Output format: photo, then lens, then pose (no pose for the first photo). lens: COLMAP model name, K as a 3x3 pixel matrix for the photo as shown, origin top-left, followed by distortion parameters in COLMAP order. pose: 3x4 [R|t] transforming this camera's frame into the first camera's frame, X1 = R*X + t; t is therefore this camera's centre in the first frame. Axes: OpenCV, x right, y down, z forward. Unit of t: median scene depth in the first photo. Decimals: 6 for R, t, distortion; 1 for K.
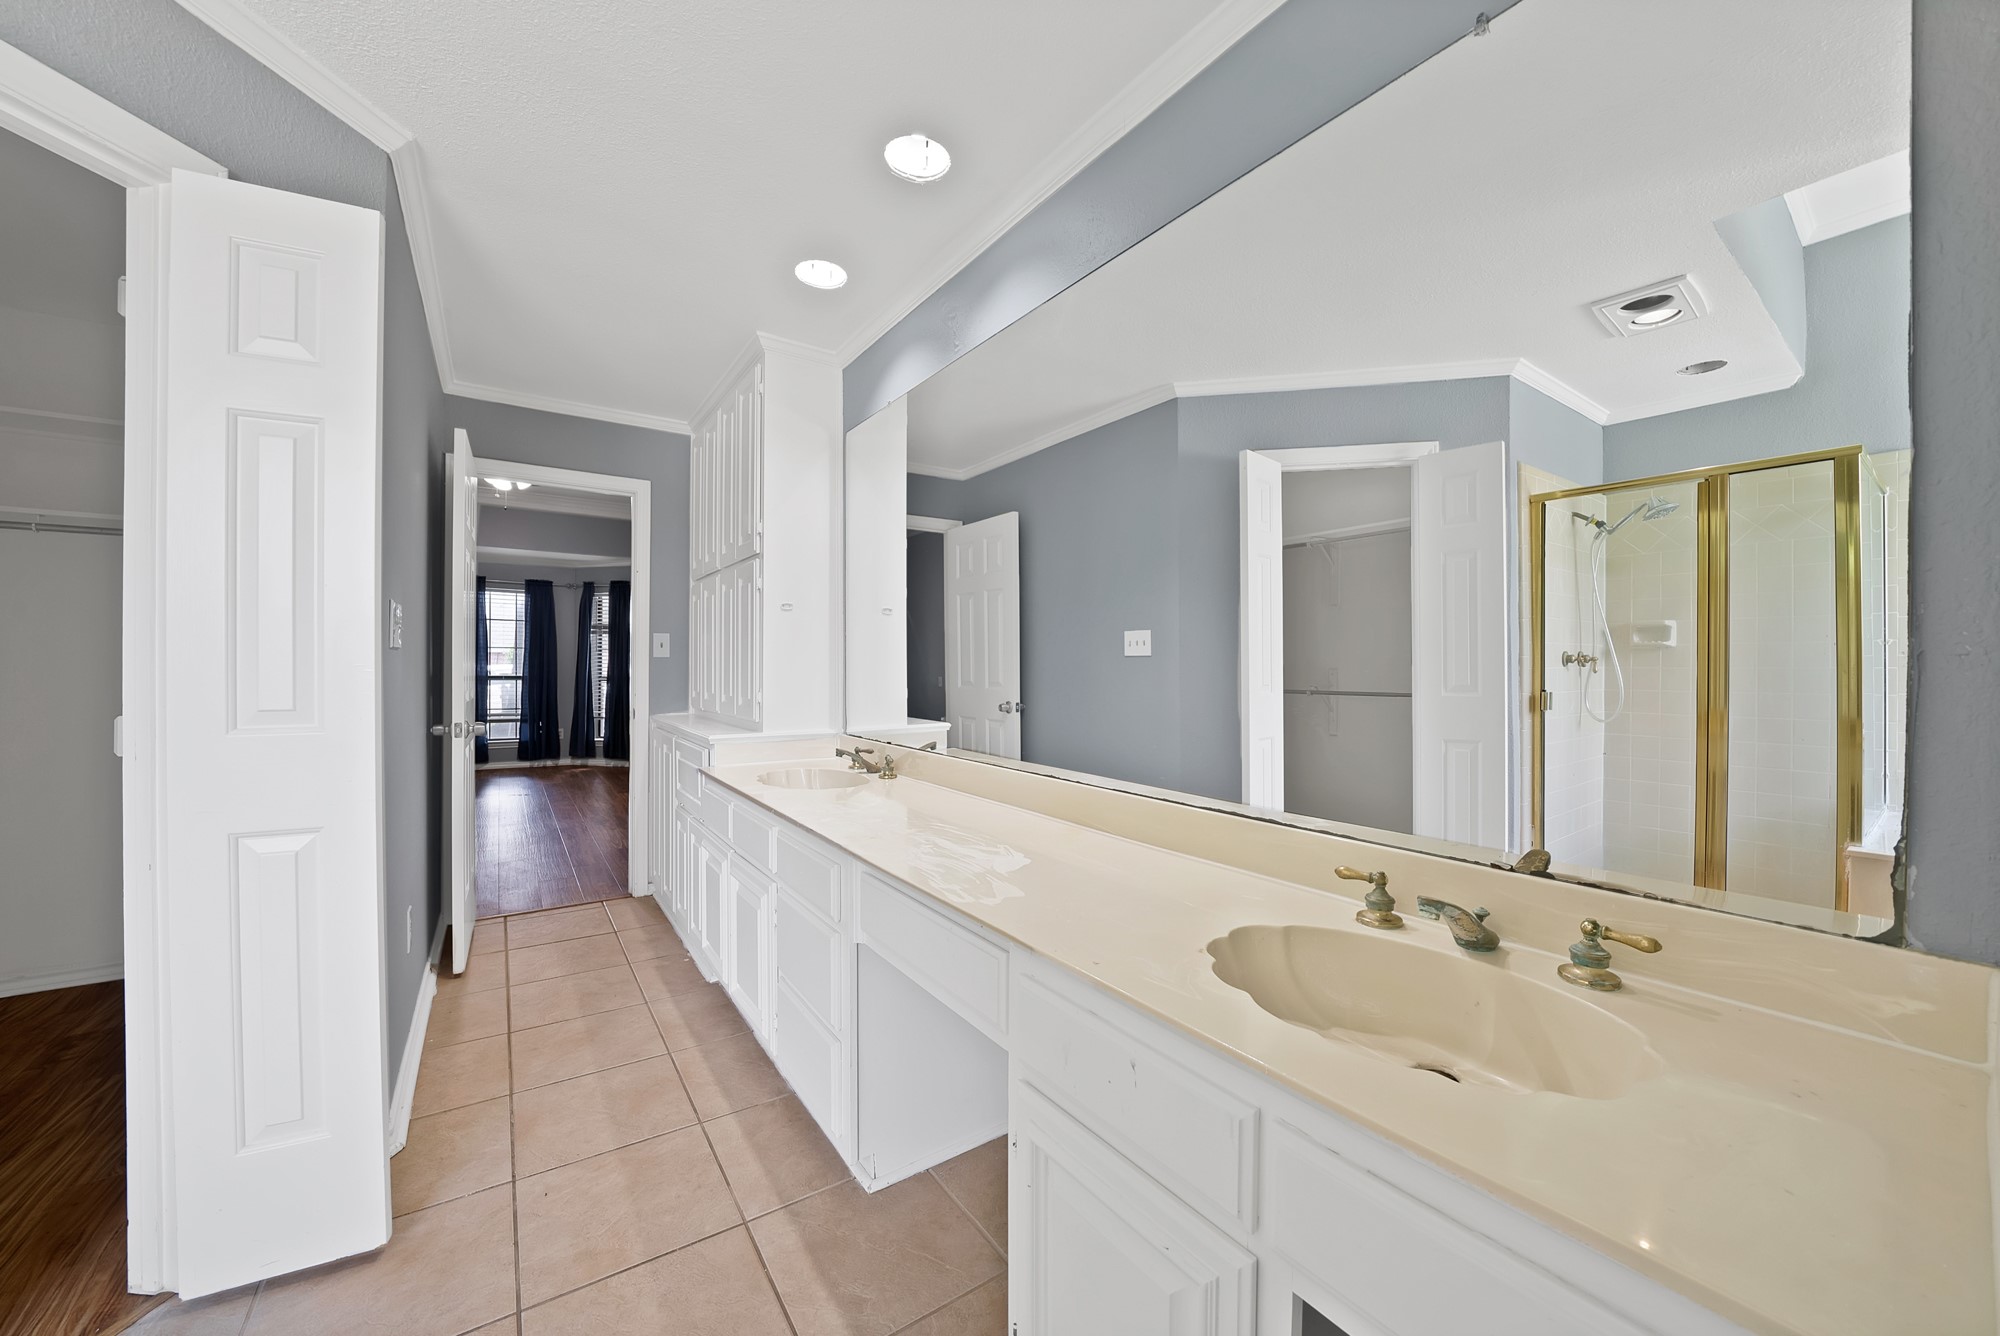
lens RADIAL K [[726.3, 0, 995.6], [0, 726.3, 665.3], [0, 0, 1]] dist [-0.023321, 0.002037]
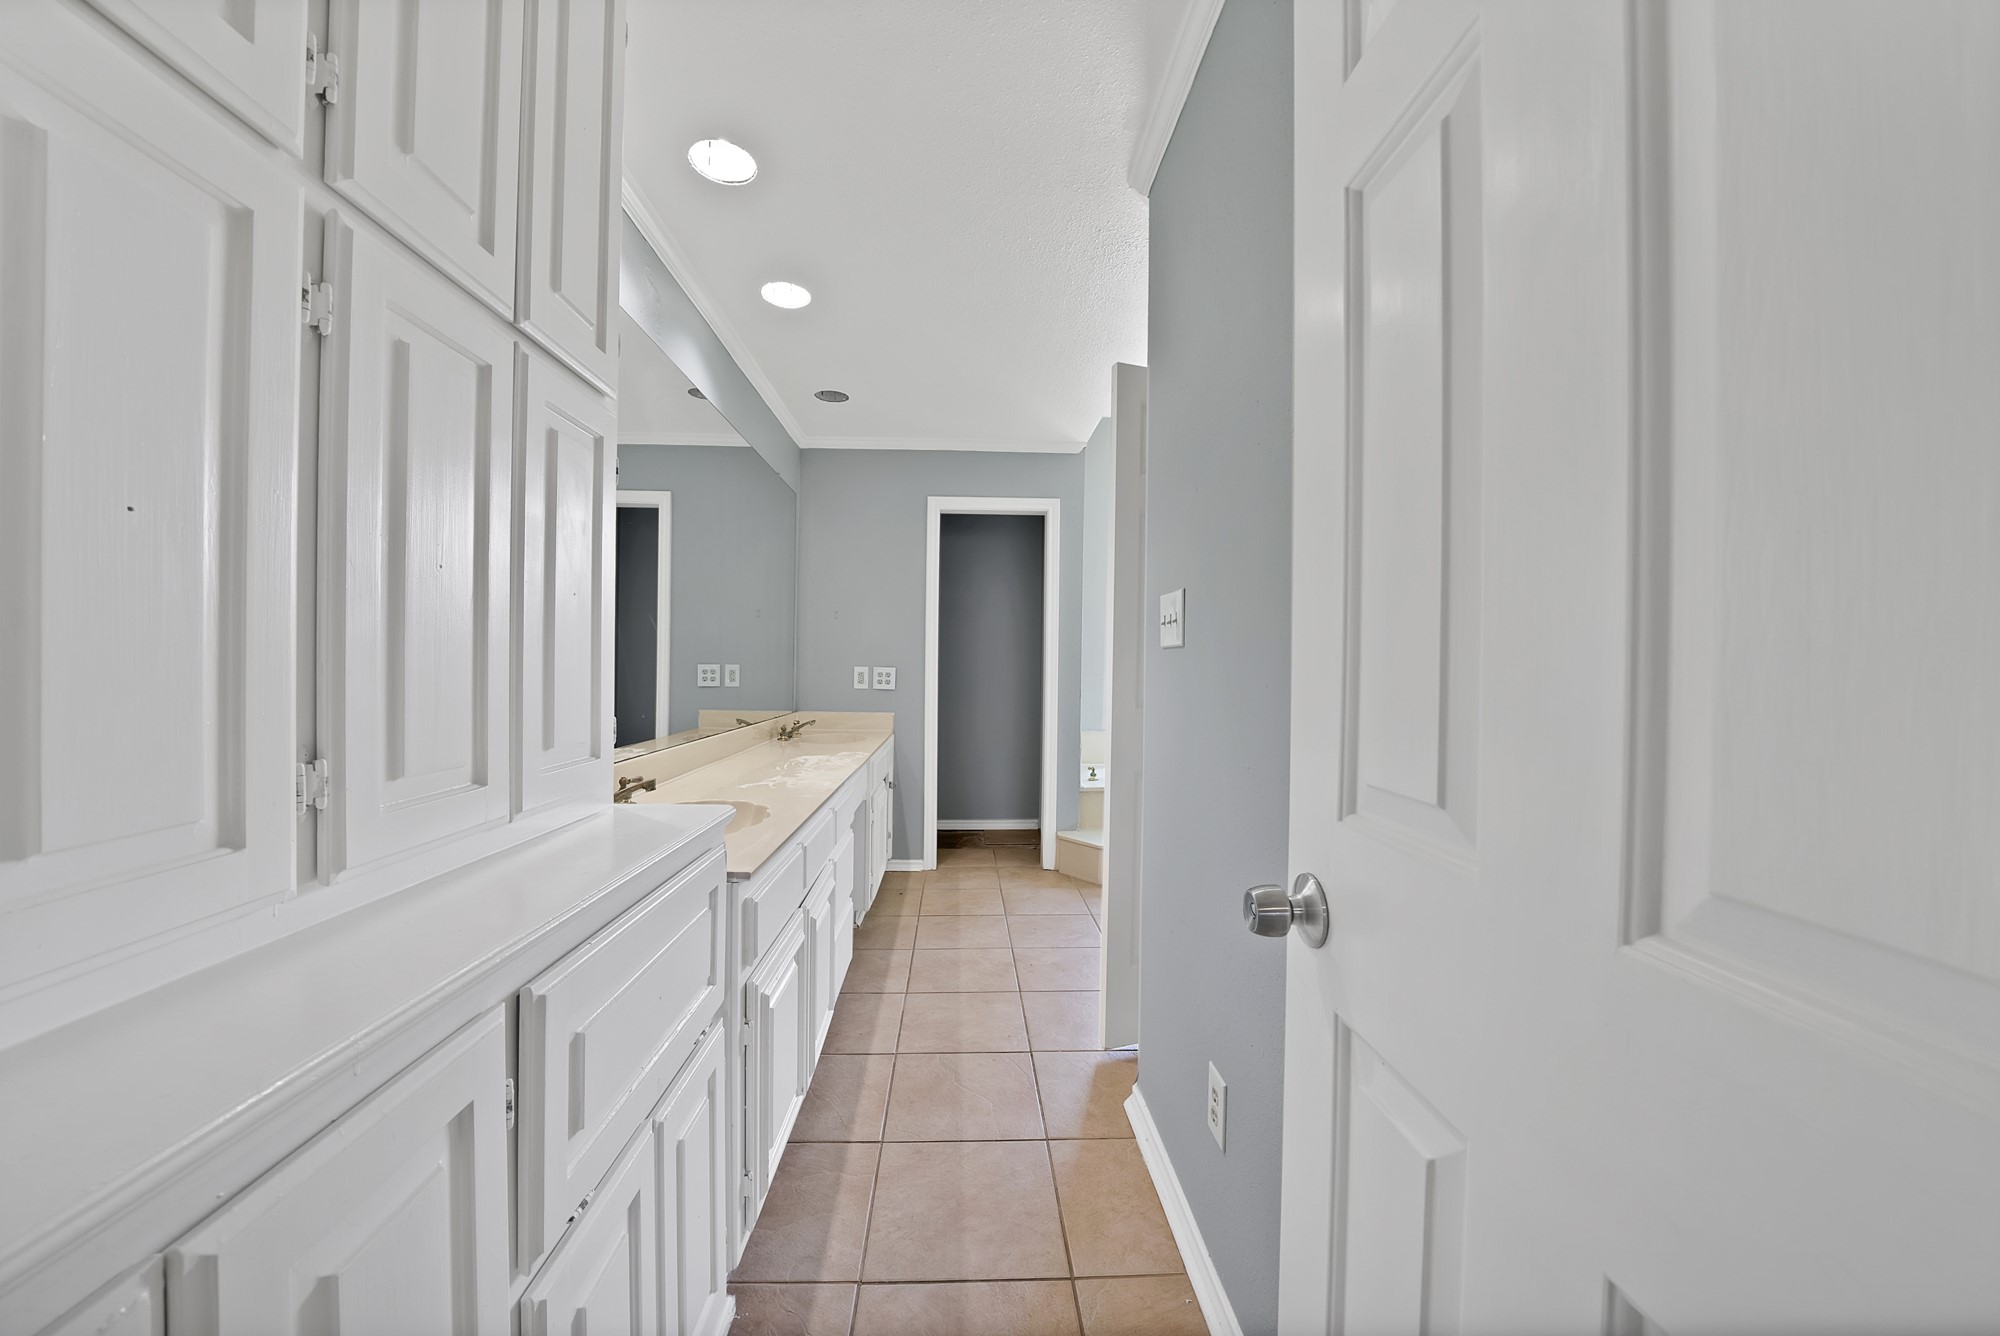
lens RADIAL K [[726.3, 0, 996.6], [0, 726.3, 663.5], [0, 0, 1]] dist [-0.023321, 0.002037]
pose [[-0.850465, -0.007505, 0.525978, -1.093816], [-0.005890, 0.999971, 0.004745, 0.003017], [-0.525998, 0.000938, -0.850485, 1.801085]]
